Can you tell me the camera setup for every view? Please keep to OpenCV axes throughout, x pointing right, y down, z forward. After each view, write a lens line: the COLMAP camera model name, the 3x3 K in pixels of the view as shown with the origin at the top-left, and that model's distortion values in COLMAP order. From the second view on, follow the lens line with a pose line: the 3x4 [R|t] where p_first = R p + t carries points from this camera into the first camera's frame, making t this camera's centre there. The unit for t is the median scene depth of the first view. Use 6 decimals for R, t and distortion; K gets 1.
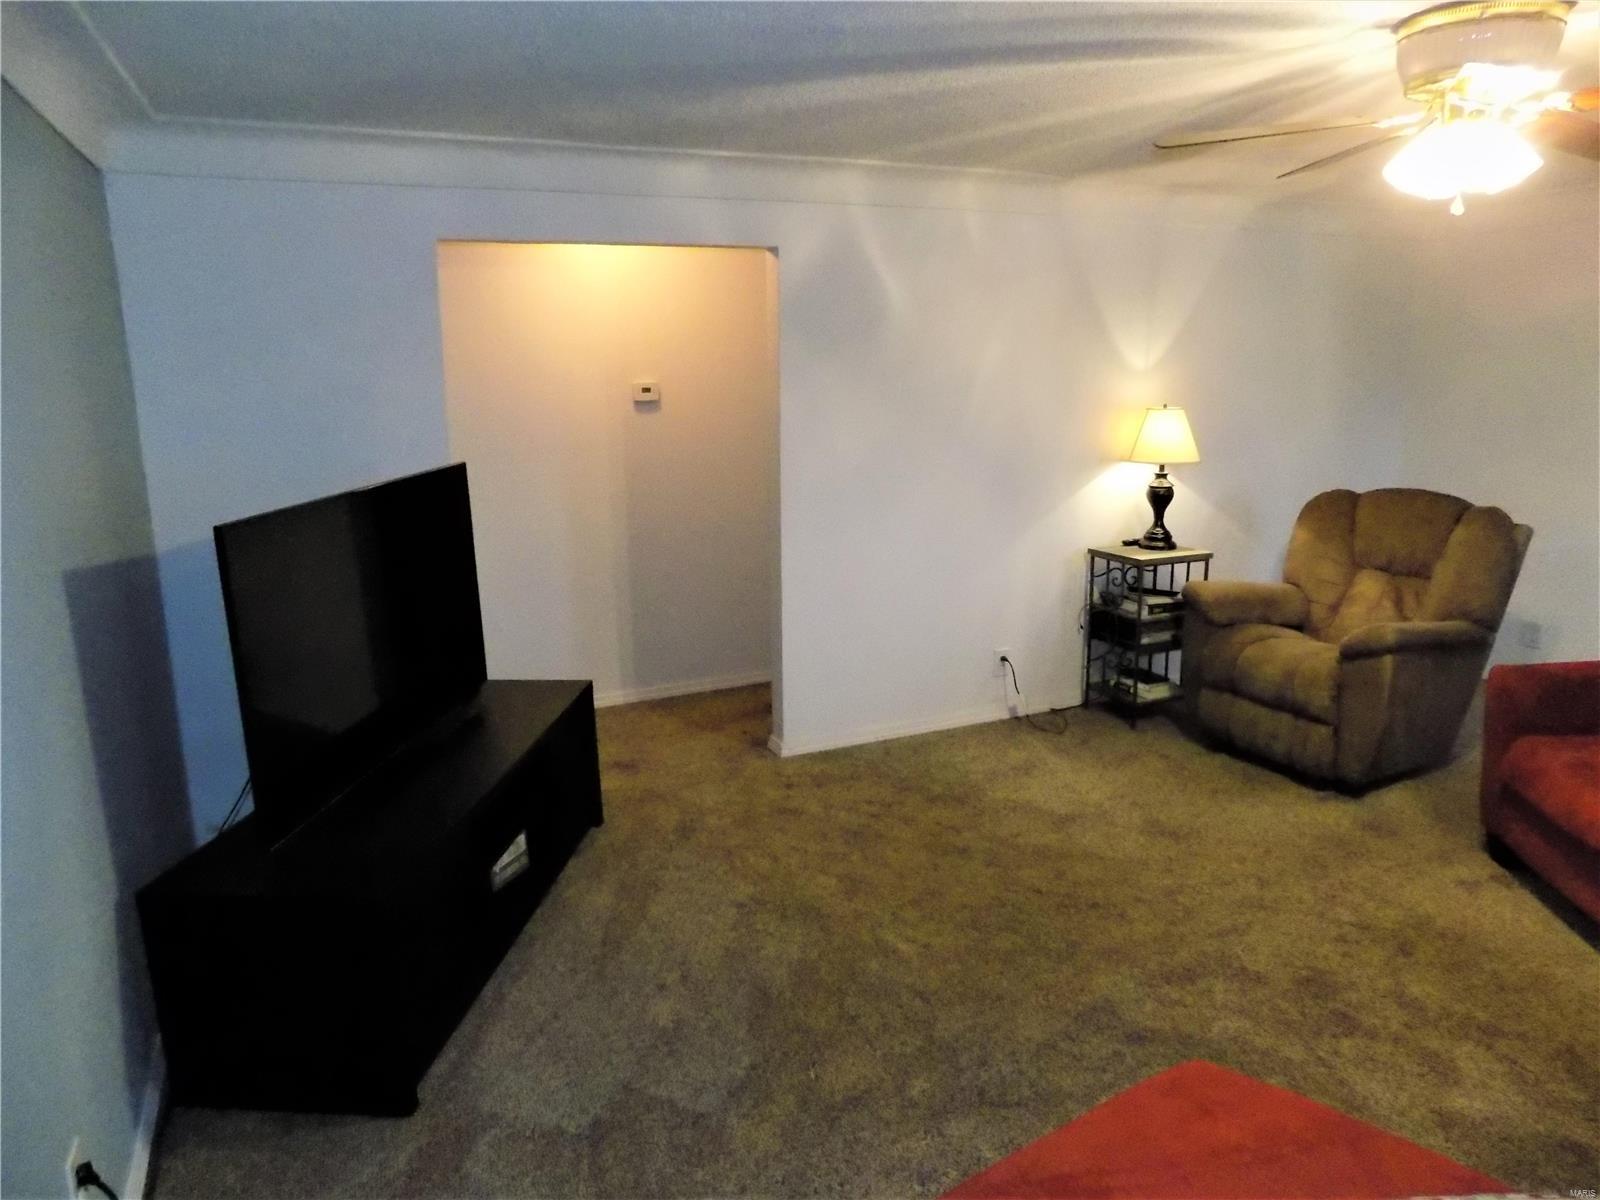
lens RADIAL K [[1080.3, 0, 797.6], [0, 1080.3, 604.3], [0, 0, 1]] dist [-0.049070, 0.034219]
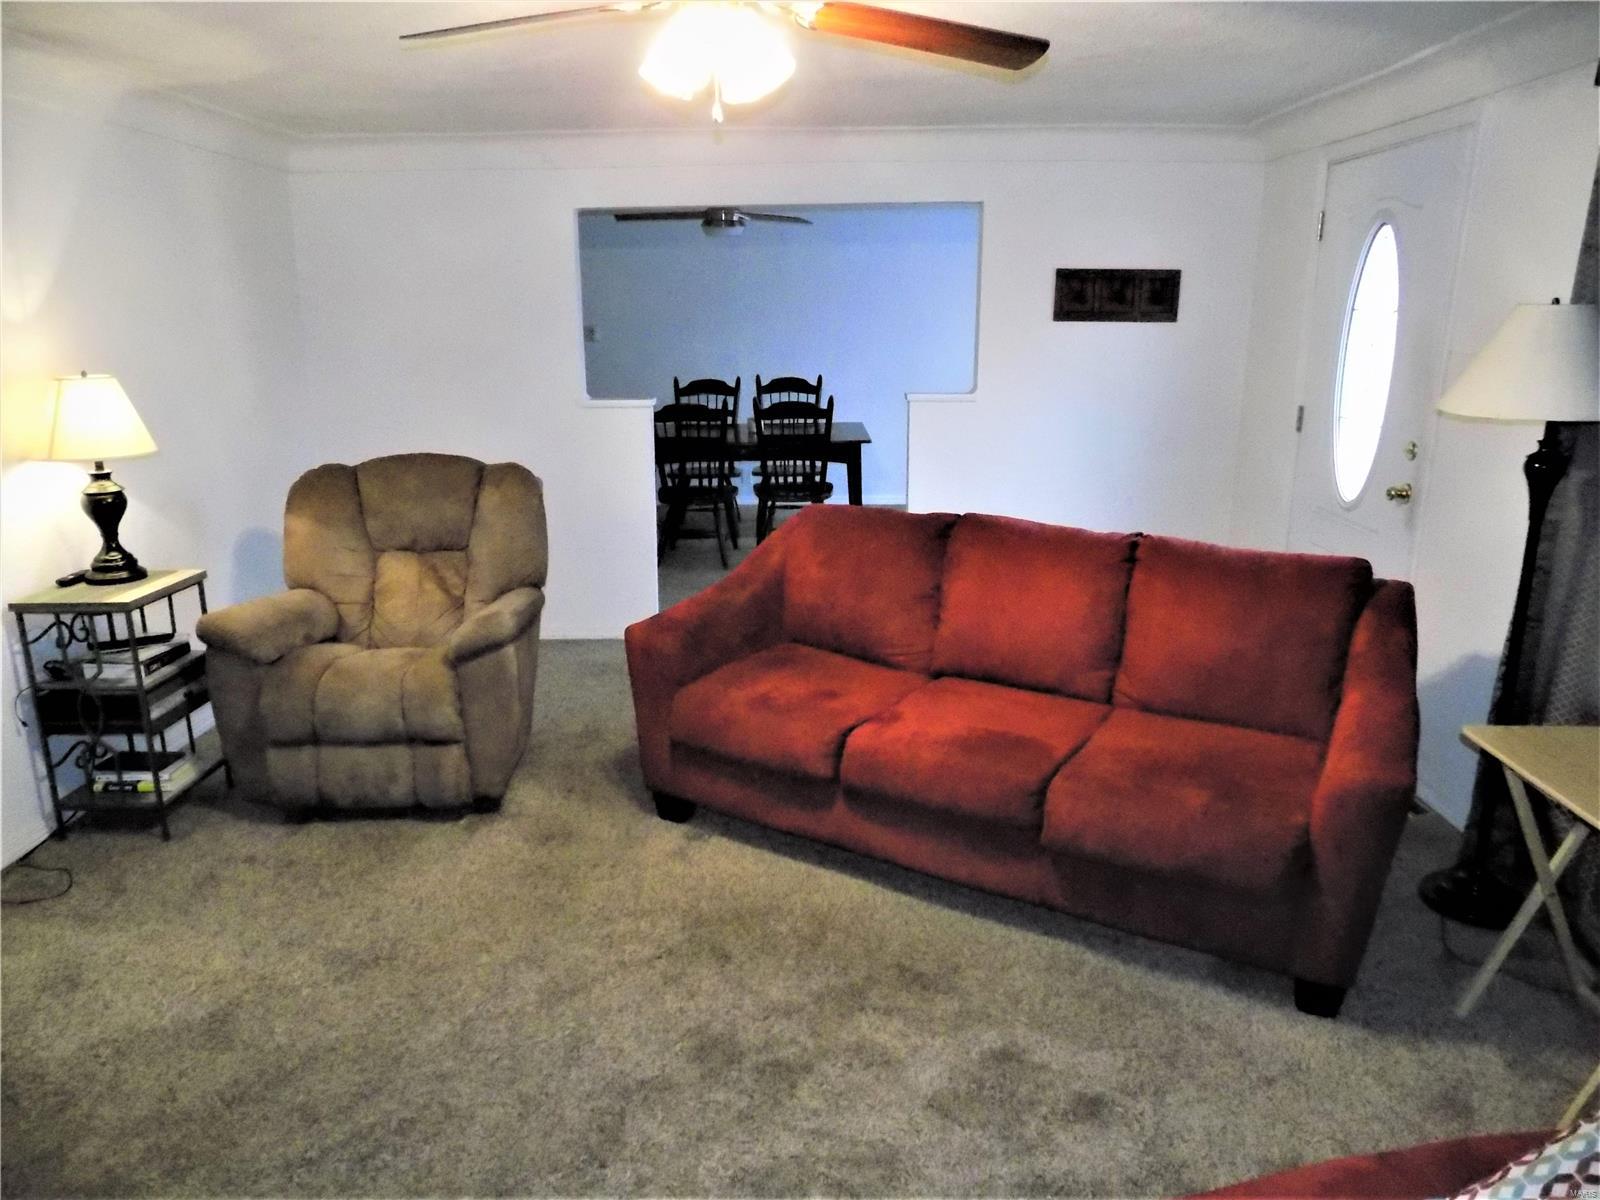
lens RADIAL K [[1080.3, 0, 812.8], [0, 1080.3, 584.8], [0, 0, 1]] dist [-0.049070, 0.034219]
pose [[0.416857, -0.212659, 0.883746, -0.092431], [0.194208, 0.970634, 0.141961, -0.063931], [-0.887983, 0.112453, 0.445916, 0.315749]]
